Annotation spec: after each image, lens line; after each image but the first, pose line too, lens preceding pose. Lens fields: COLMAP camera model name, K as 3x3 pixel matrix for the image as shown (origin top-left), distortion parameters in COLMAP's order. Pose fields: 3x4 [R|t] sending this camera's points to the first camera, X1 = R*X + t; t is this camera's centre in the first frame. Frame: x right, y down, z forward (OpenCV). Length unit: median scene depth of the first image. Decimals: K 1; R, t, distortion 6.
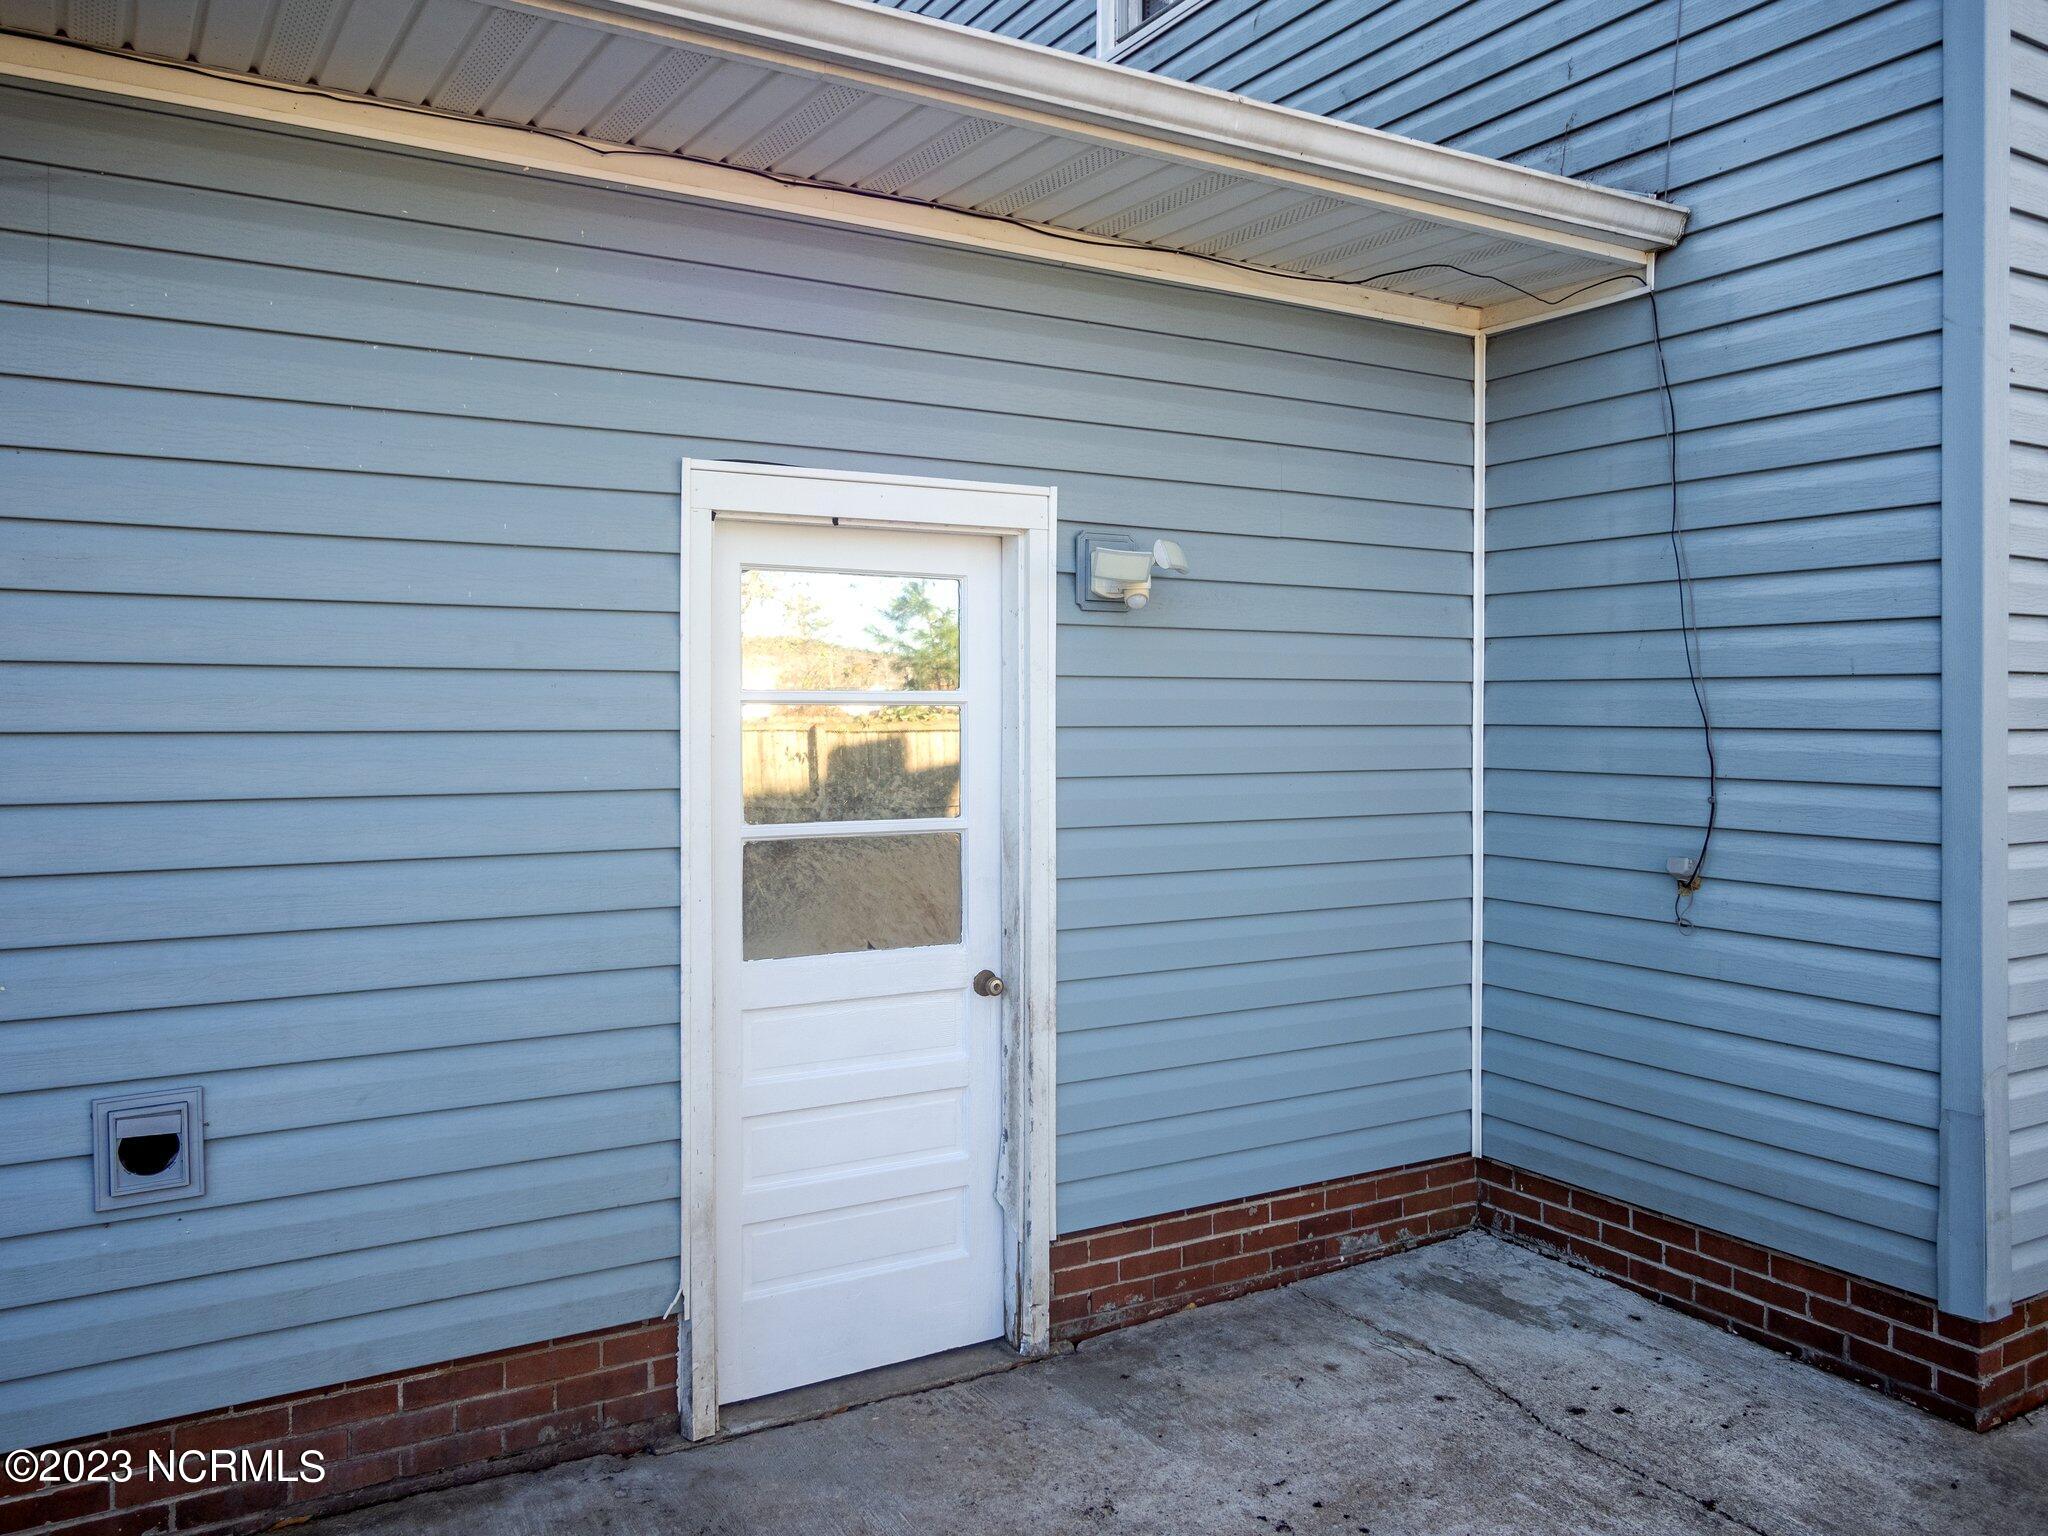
lens RADIAL K [[1553.1, 0, 1015.7], [0, 1553.1, 718.4], [0, 0, 1]] dist [0.004602, 0.001396]
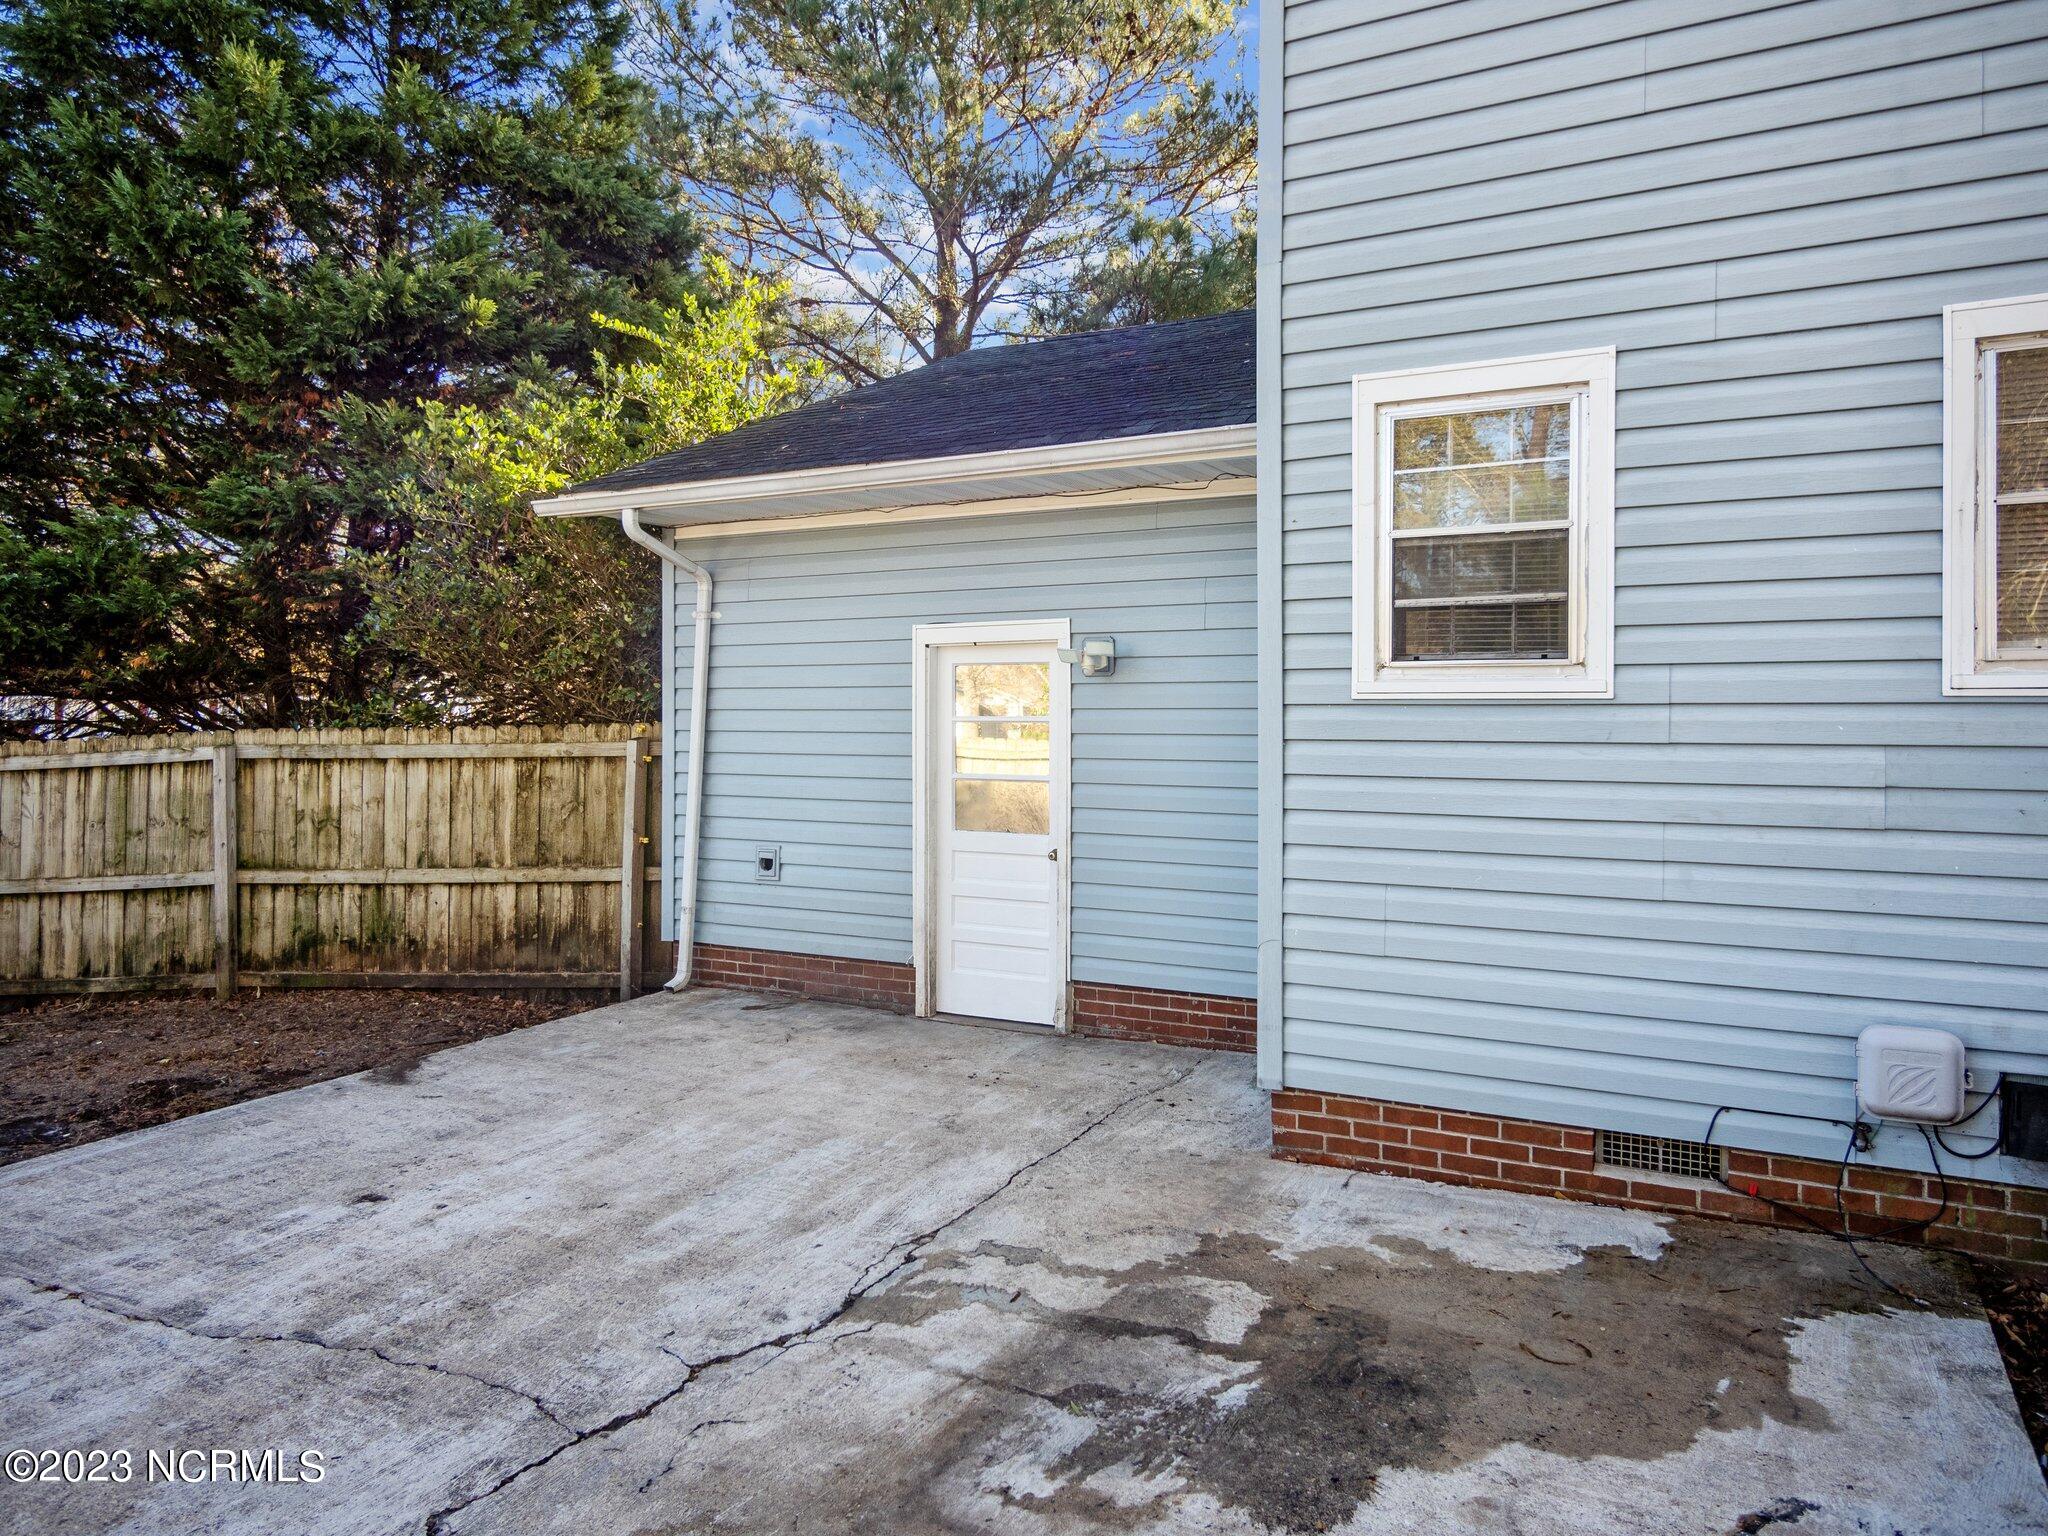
lens RADIAL K [[1347.4, 0, 1028.4], [0, 1347.4, 733.6], [0, 0, 1]] dist [0.000126, 0.000114]
pose [[0.524174, 0.009679, -0.851556, 1.529172], [-0.007121, 0.999950, 0.006982, -0.006585], [0.851582, 0.002404, 0.524217, 0.011673]]
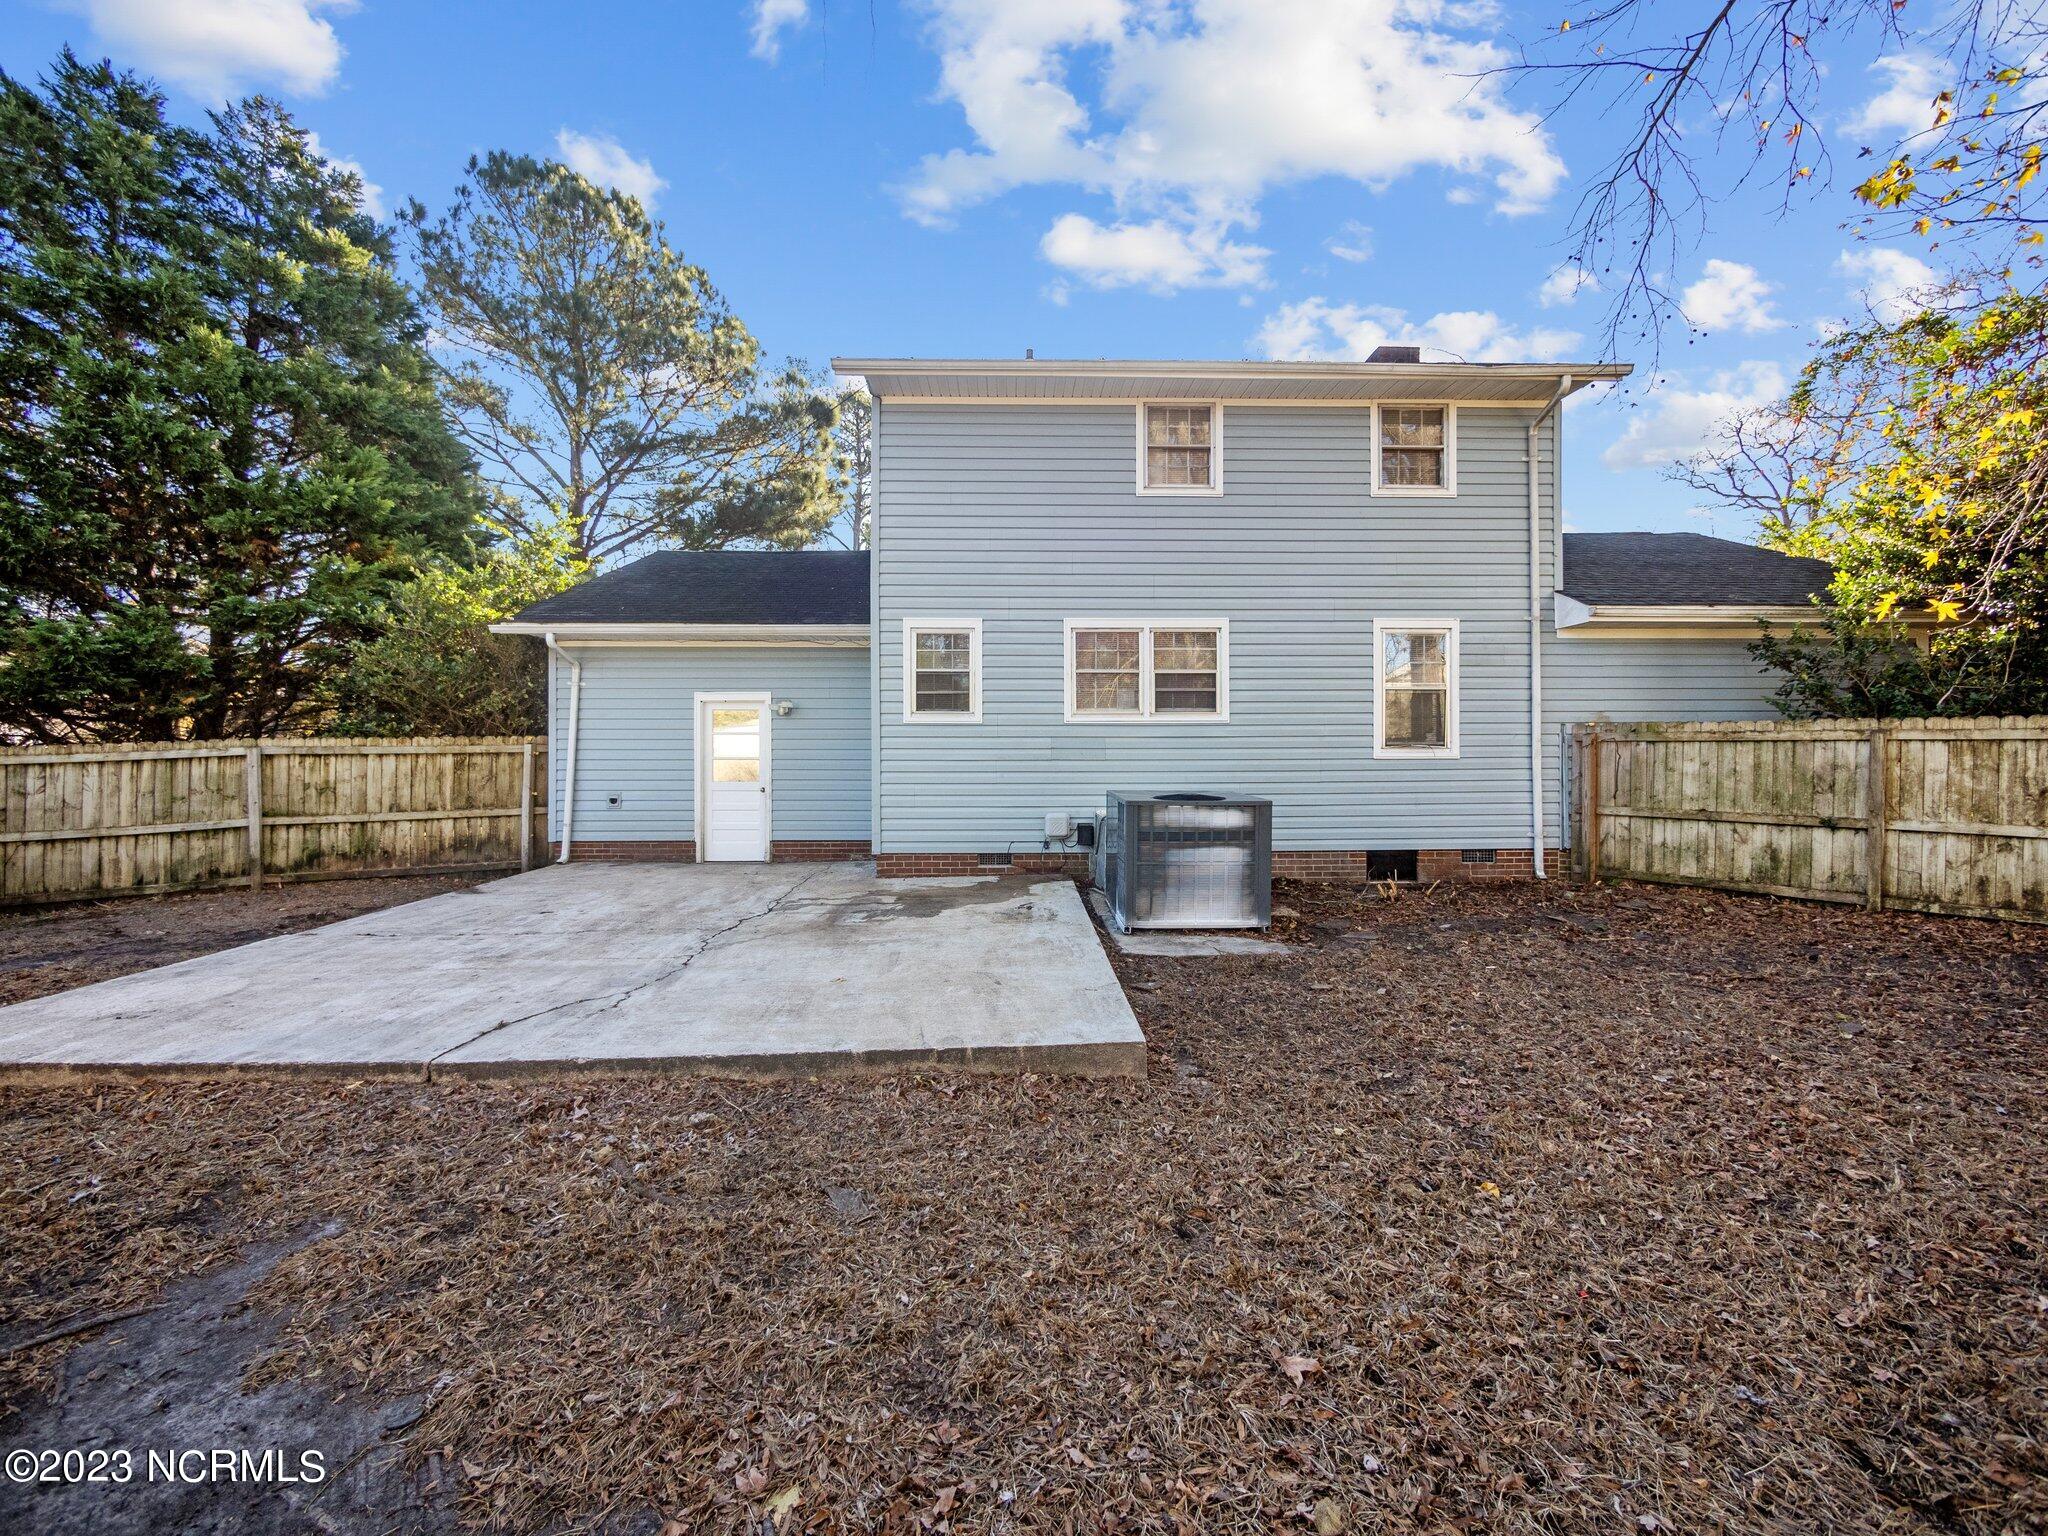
lens RADIAL K [[853.6, 0, 1024.4], [0, 853.6, 755.4], [0, 0, 1]] dist [-0.009382, 0.000320]
pose [[0.873896, -0.000372, -0.486113, 2.098969], [-0.002588, 0.999982, -0.005418, 0.071767], [0.486106, 0.005993, 0.873879, -1.026471]]
